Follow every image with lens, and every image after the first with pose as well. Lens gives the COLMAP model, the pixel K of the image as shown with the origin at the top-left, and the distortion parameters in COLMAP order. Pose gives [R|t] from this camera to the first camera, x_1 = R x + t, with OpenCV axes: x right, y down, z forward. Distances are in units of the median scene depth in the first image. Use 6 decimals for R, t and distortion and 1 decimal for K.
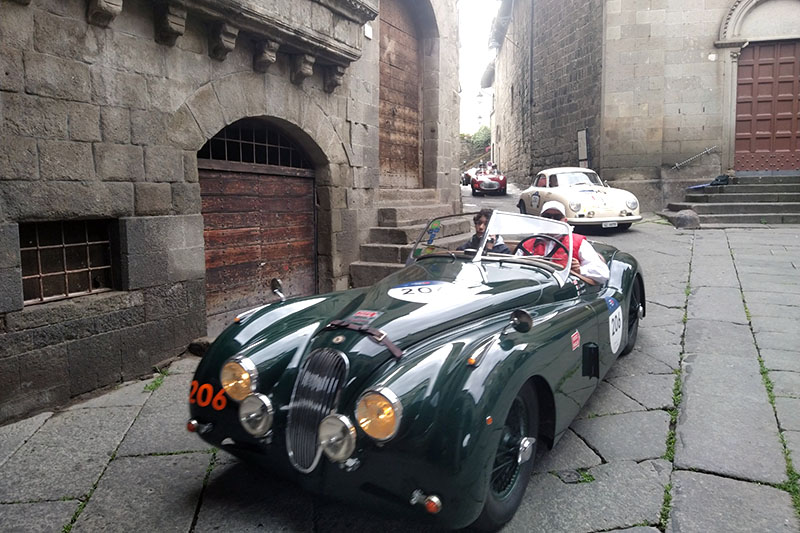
lens RADIAL K [[585.4, 0, 399.5], [0, 585.4, 244.2], [0, 0, 1]] dist [0.102222, -0.144088]
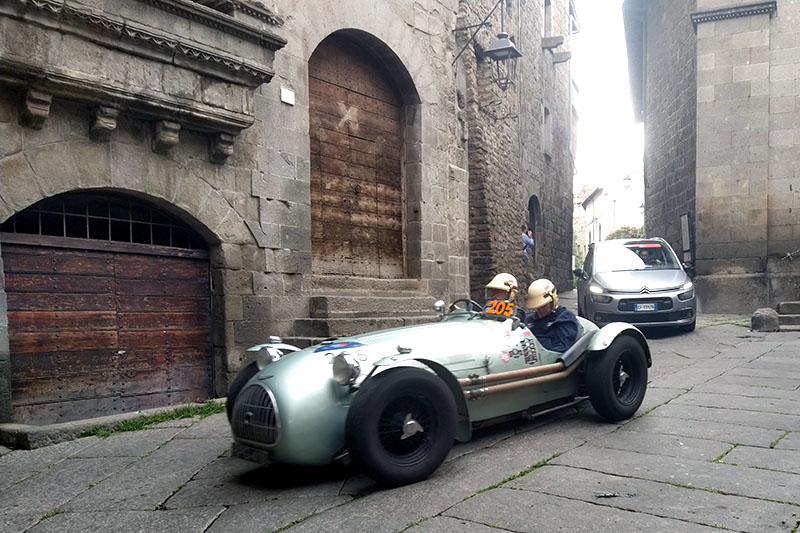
lens RADIAL K [[713.7, 0, 491.9], [0, 713.7, 348.6], [0, 0, 1]] dist [0.106035, -0.150934]
pose [[0.992128, 0.007307, -0.125015, 0.475768], [-0.010300, 0.999675, -0.023305, 0.048634], [0.124804, 0.024410, 0.991881, -0.033430]]
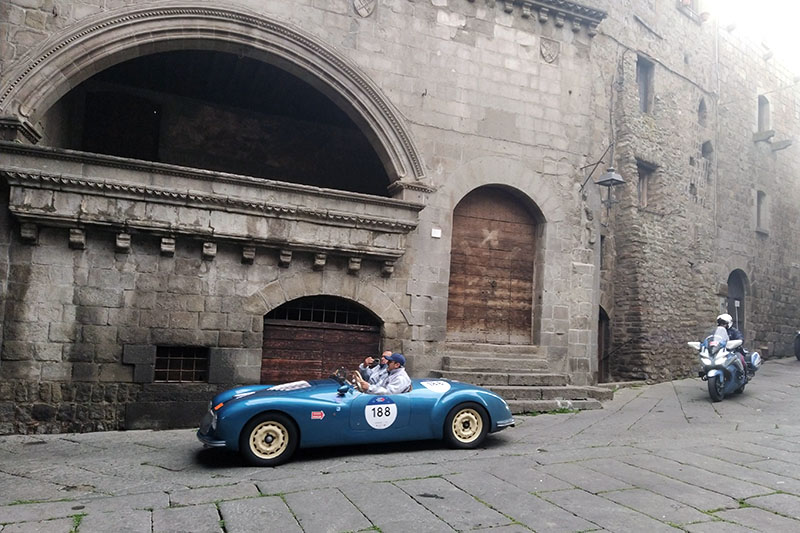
lens RADIAL K [[621.2, 0, 433.7], [0, 621.2, 290.8], [0, 0, 1]] dist [0.121664, -0.174477]
pose [[0.768343, -0.008906, -0.639977, 1.116372], [-0.105355, 0.984504, -0.140187, -0.009540], [0.631308, 0.175137, 0.755498, -0.151547]]
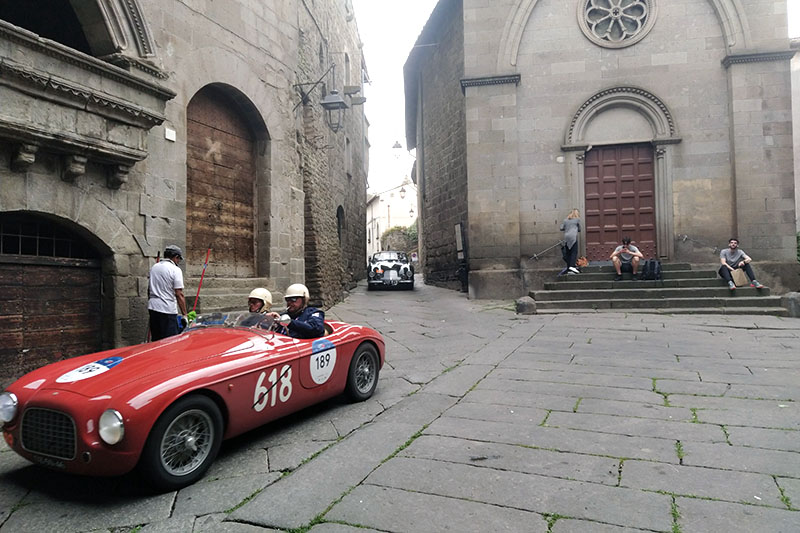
lens RADIAL K [[580.8, 0, 400.0], [0, 580.8, 266.5], [0, 0, 1]] dist [0.106316, -0.152110]
pose [[0.997473, -0.005916, 0.070793, 0.356069], [0.014111, 0.993169, -0.115831, 0.016513], [-0.069624, 0.116537, 0.990743, -0.093914]]
